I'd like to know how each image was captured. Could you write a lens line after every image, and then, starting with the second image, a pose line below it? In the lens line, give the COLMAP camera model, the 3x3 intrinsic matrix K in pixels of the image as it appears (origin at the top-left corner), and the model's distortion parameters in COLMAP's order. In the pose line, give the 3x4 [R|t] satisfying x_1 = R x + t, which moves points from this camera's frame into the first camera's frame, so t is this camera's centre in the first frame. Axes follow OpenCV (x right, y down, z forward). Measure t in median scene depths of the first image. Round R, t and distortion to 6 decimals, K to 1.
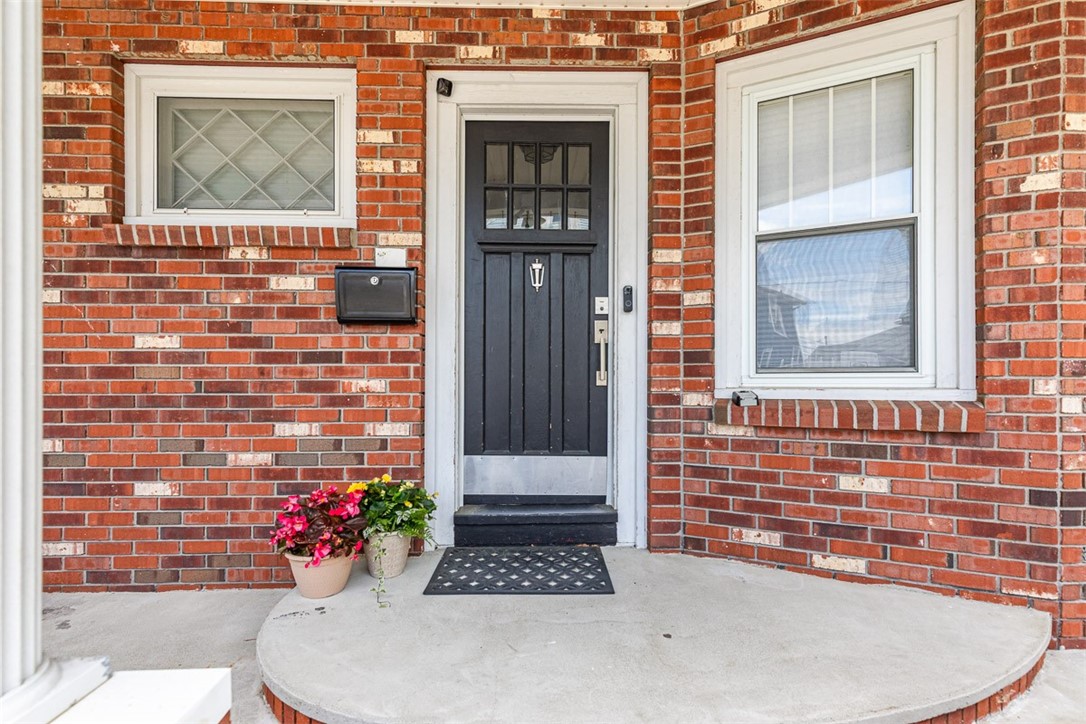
lens RADIAL K [[488.4, 0, 543.4], [0, 488.4, 376.7], [0, 0, 1]] dist [0.003760, -0.000107]
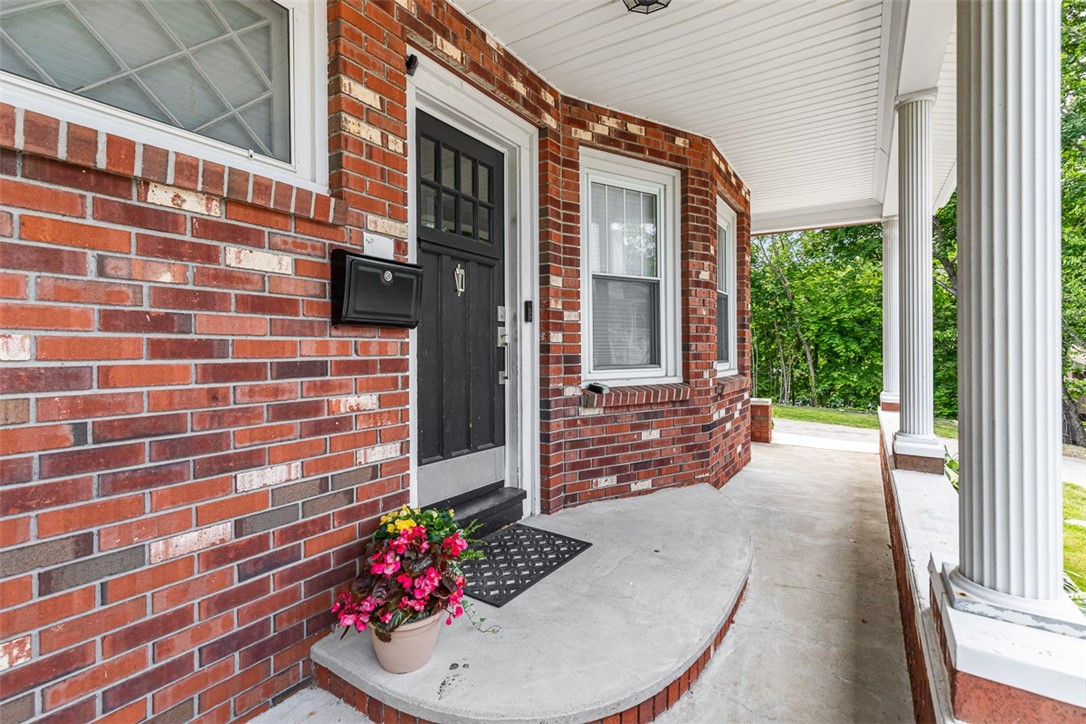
lens RADIAL K [[494.1, 0, 542.5], [0, 494.1, 353.9], [0, 0, 1]] dist [0.007115, -0.000814]
pose [[0.573176, -0.008201, 0.819391, -0.848804], [0.005213, 0.999966, 0.006361, -0.065072], [-0.819415, 0.000626, 0.573200, 0.288003]]
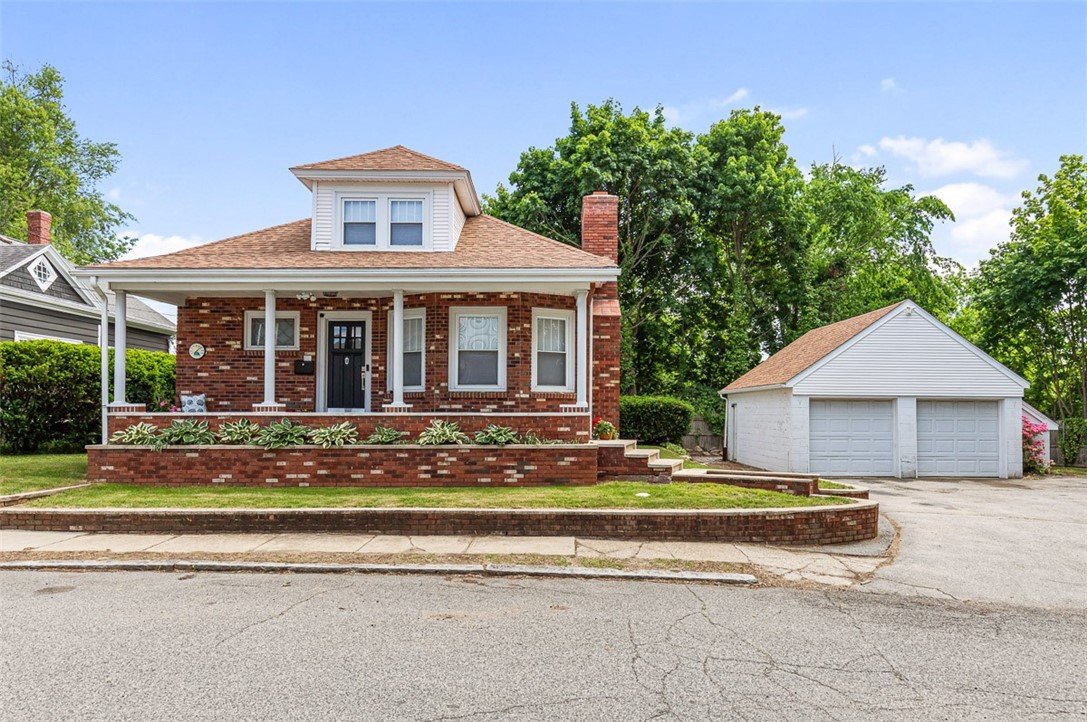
lens RADIAL K [[683.7, 0, 563.3], [0, 683.7, 400.1], [0, 0, 1]] dist [0.008320, -0.000712]
pose [[0.999555, 0.003321, -0.029628, 2.021905], [-0.004027, 0.999708, -0.023811, 0.239693], [0.029541, 0.023920, 0.999277, -4.715122]]
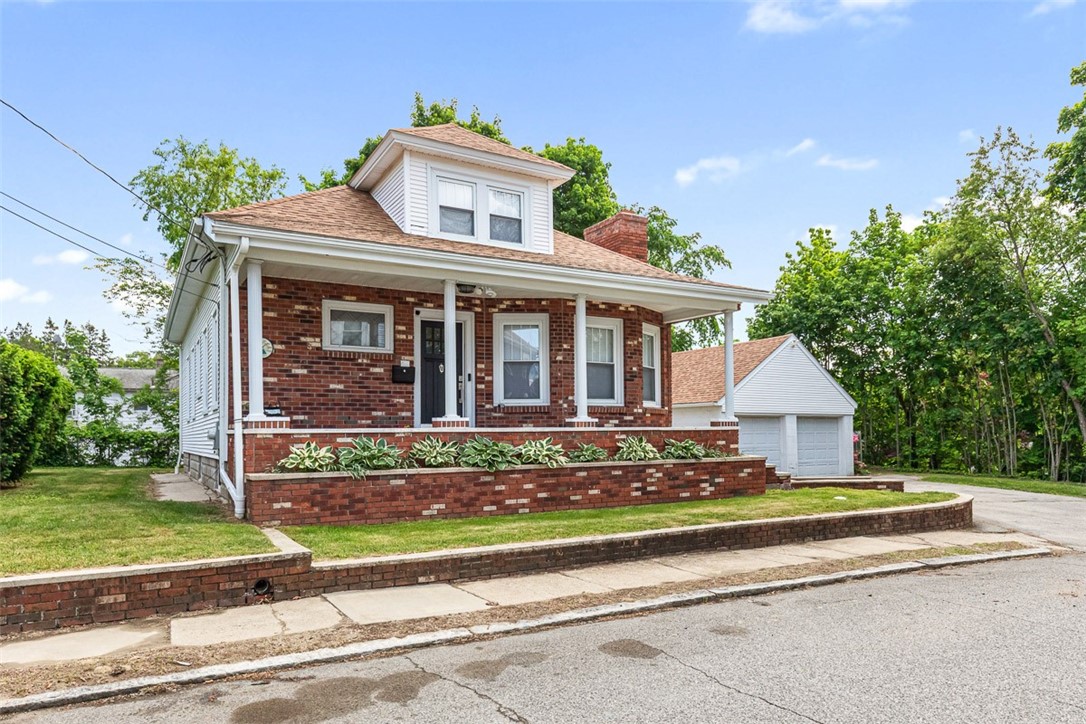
lens RADIAL K [[709.8, 0, 569.3], [0, 709.8, 421.3], [0, 0, 1]] dist [0.005064, -0.000054]
pose [[0.874668, 0.002852, 0.484715, -1.716487], [0.008092, 0.999757, -0.020484, 0.271723], [-0.484655, 0.021839, 0.874433, -3.891646]]
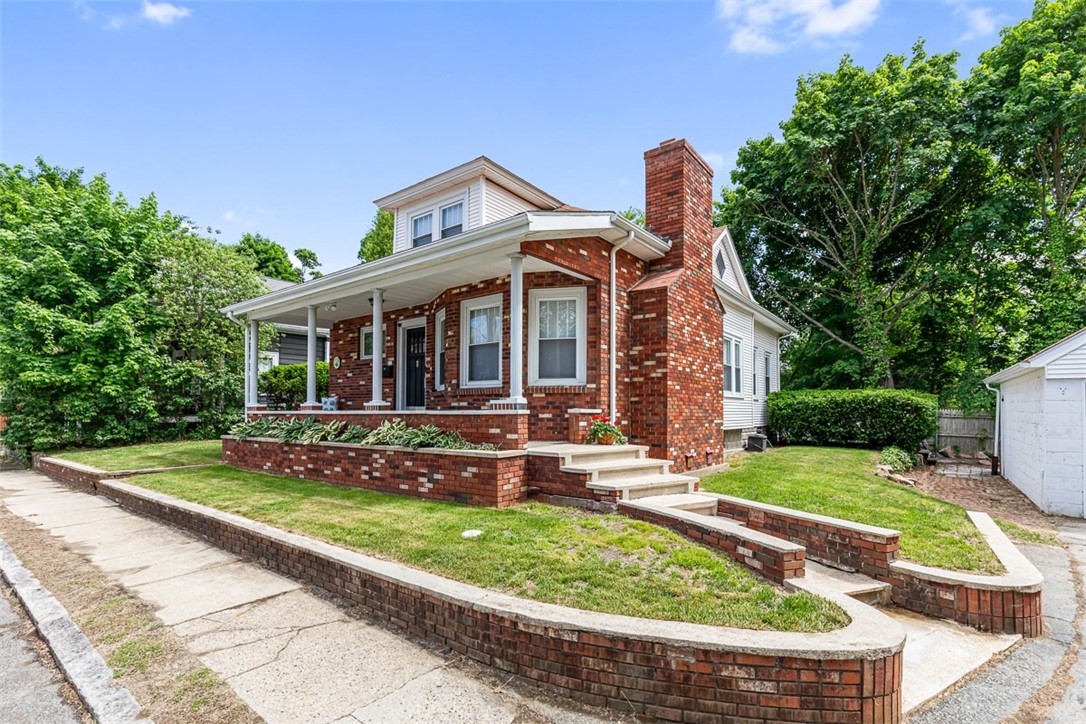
lens RADIAL K [[512.7, 0, 536.1], [0, 512.7, 400.3], [0, 0, 1]] dist [0.006791, 0.000152]
pose [[0.765173, -0.011590, -0.643720, 3.987581], [-0.002034, 0.999789, -0.020418, 0.214307], [0.643821, 0.016933, 0.764989, -1.895043]]
